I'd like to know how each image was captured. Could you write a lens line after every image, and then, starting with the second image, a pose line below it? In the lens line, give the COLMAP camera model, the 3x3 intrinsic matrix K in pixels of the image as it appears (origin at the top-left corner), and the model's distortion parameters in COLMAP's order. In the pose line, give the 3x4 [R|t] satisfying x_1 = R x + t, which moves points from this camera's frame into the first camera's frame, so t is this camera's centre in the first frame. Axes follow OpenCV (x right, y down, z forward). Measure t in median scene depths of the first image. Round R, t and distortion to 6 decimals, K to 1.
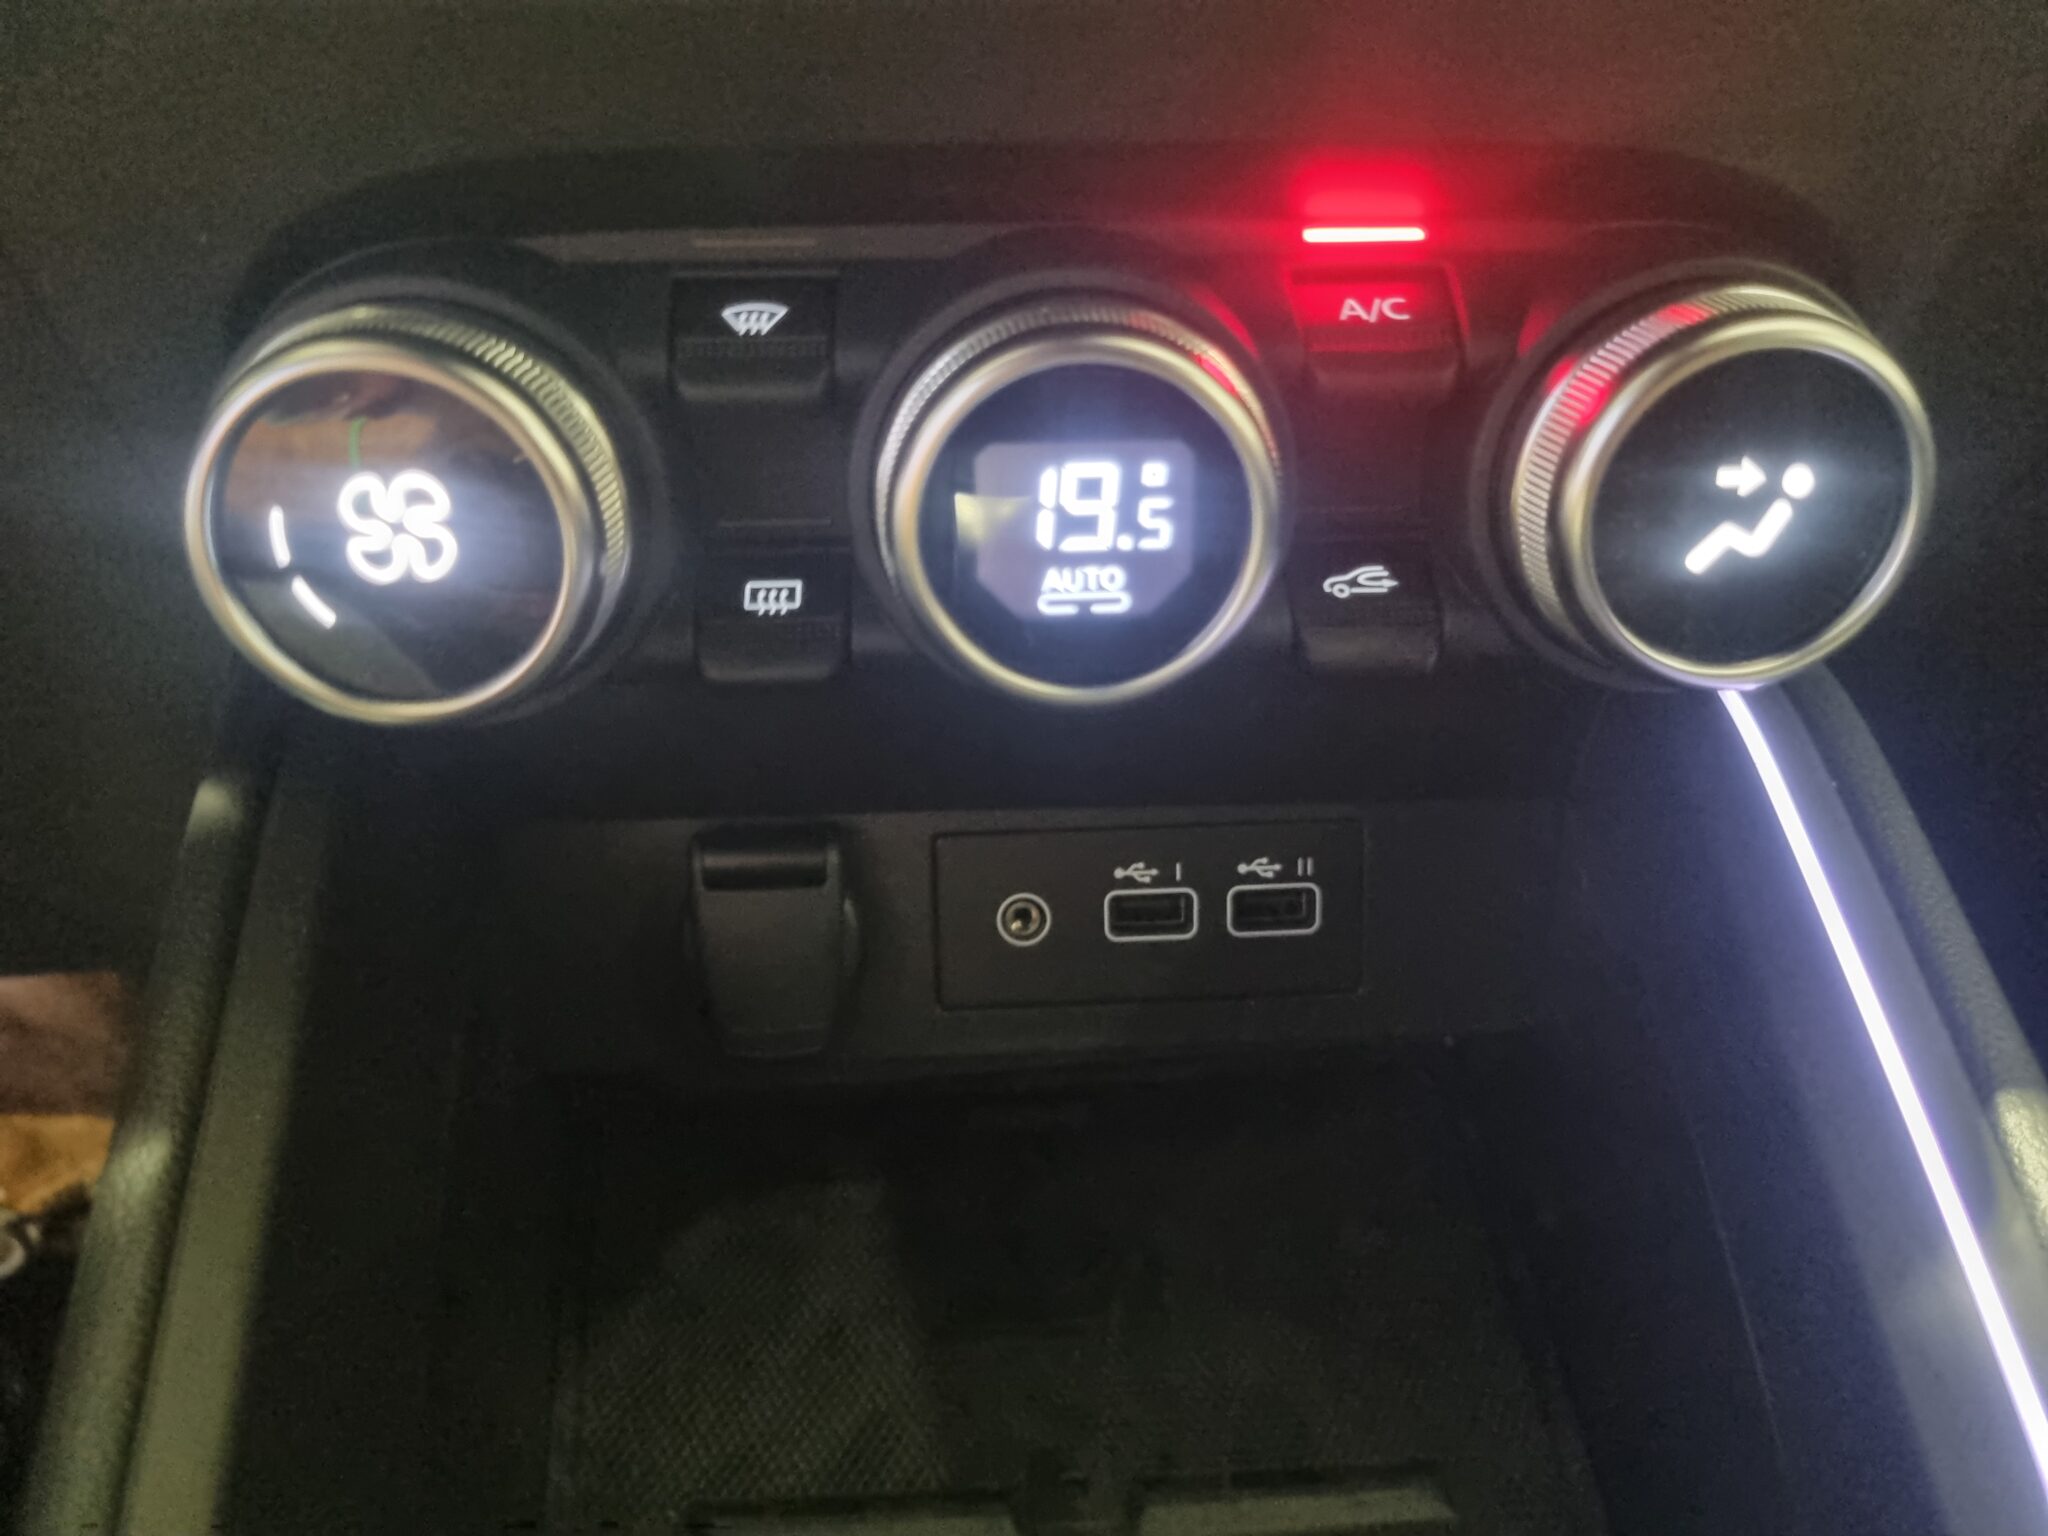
lens RADIAL K [[1562.1, 0, 1019.8], [0, 1562.1, 770.8], [0, 0, 1]] dist [0.003482, -0.004394]
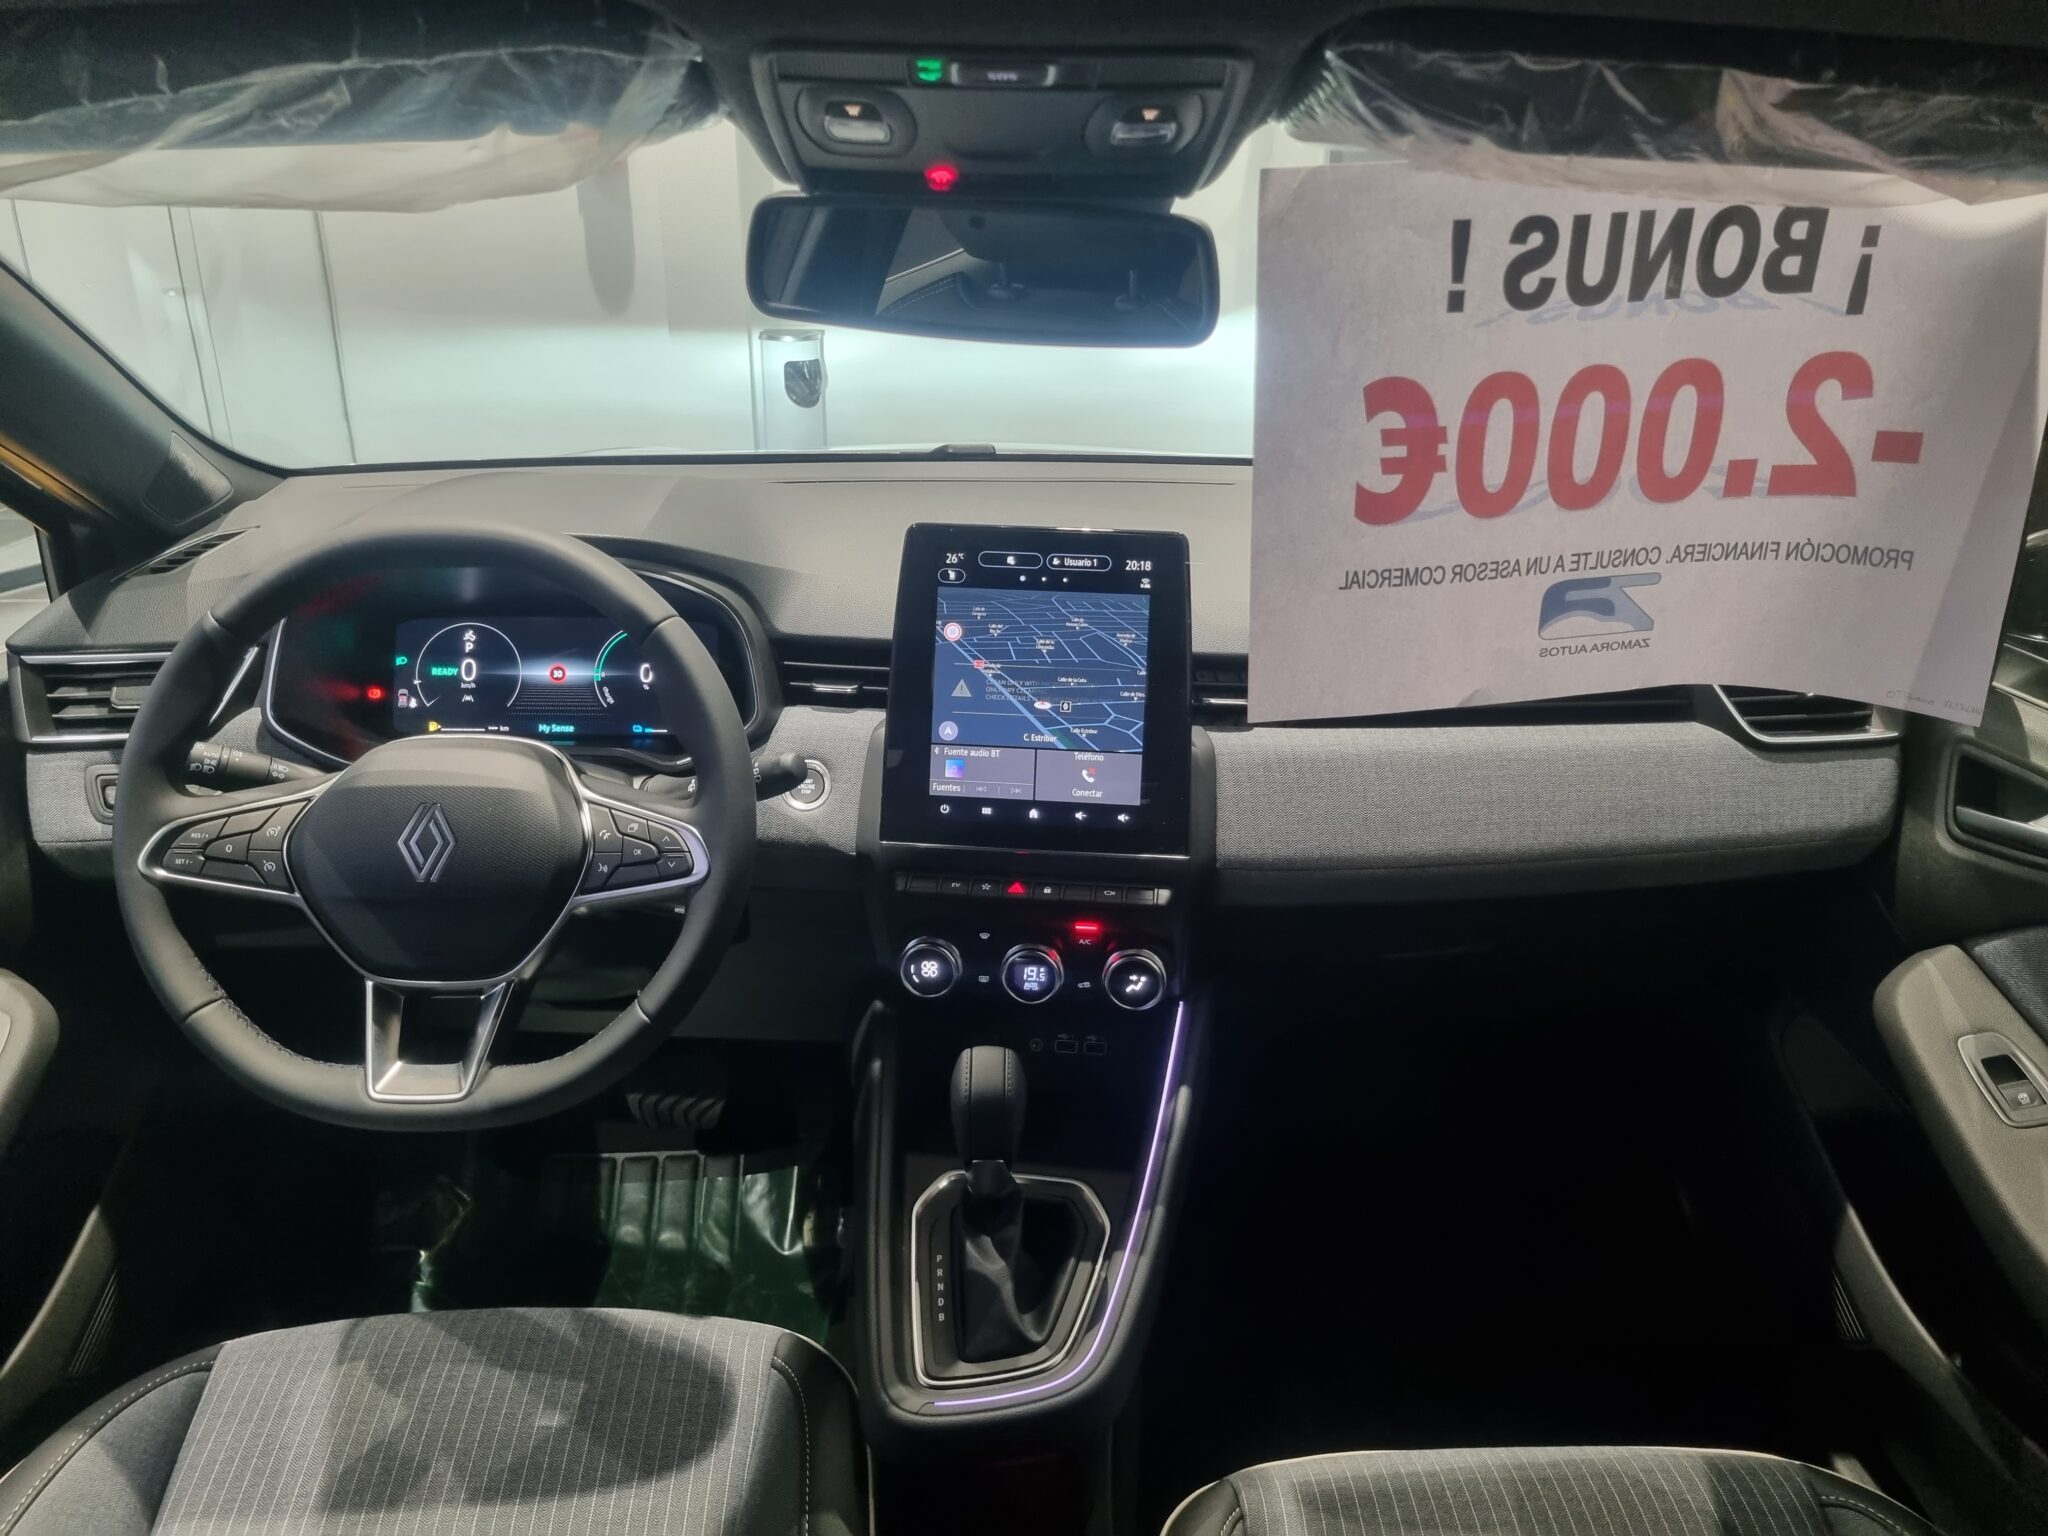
lens RADIAL K [[1562.1, 0, 1027.7], [0, 1562.1, 771.2], [0, 0, 1]] dist [0.003482, -0.004394]
pose [[0.987186, 0.070777, -0.143016, 0.882008], [-0.087399, 0.989687, -0.113498, -0.260311], [0.133508, 0.124544, 0.983191, -5.416712]]
